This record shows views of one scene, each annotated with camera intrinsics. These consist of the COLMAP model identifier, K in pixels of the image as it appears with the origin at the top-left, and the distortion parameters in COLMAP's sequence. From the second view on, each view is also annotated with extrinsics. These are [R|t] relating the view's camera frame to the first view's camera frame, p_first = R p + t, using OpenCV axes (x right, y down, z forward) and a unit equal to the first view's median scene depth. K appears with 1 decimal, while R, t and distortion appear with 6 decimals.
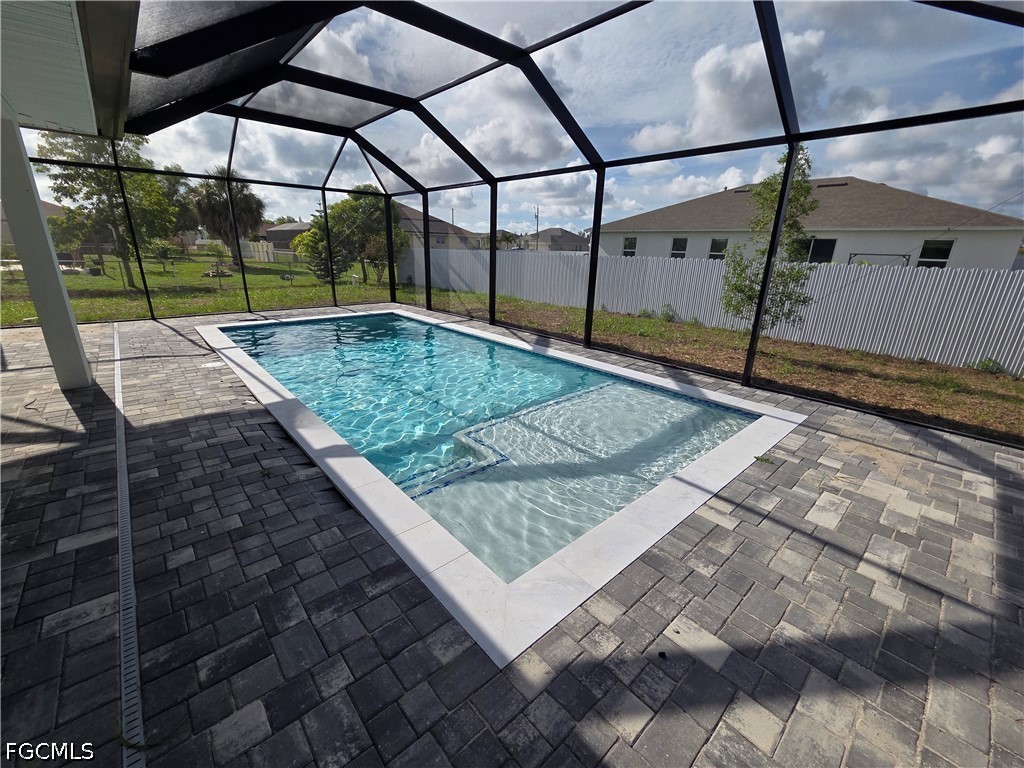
lens RADIAL K [[419.6, 0, 515.5], [0, 419.6, 383.1], [0, 0, 1]] dist [-0.000700, 0.000206]
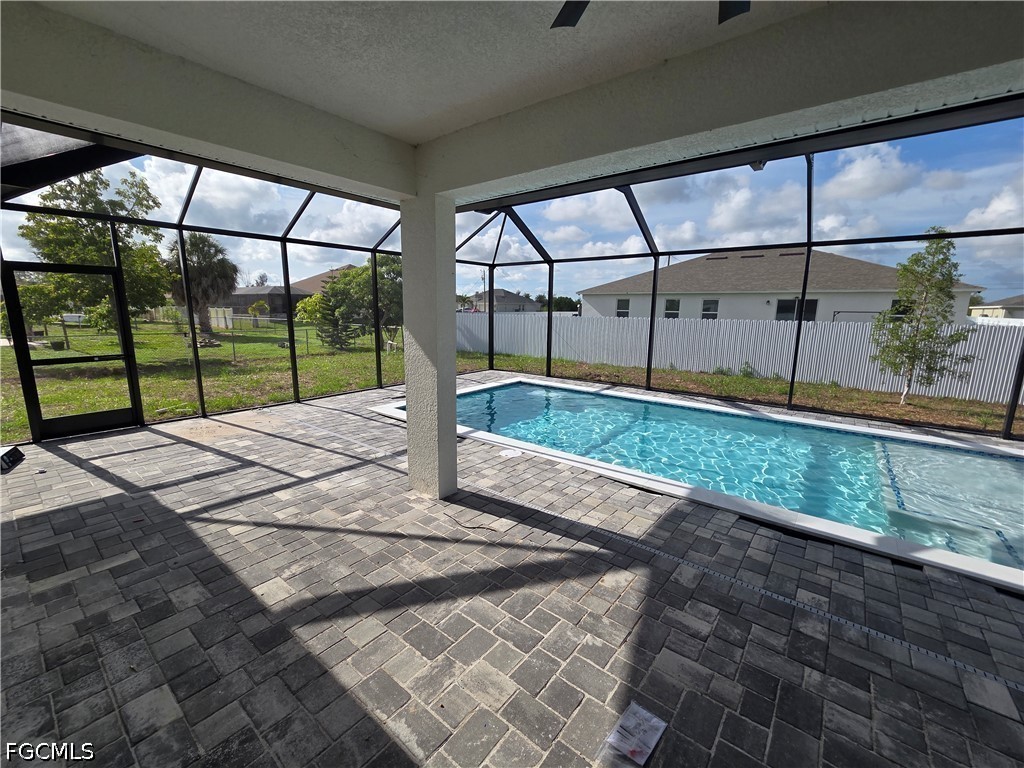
lens RADIAL K [[419.6, 0, 510.6], [0, 419.6, 380.7], [0, 0, 1]] dist [-0.000700, 0.000206]
pose [[0.986325, -0.042299, 0.159291, -1.081087], [0.063690, 0.989245, -0.131675, -0.100769], [-0.152008, 0.140020, 0.978411, 0.127062]]
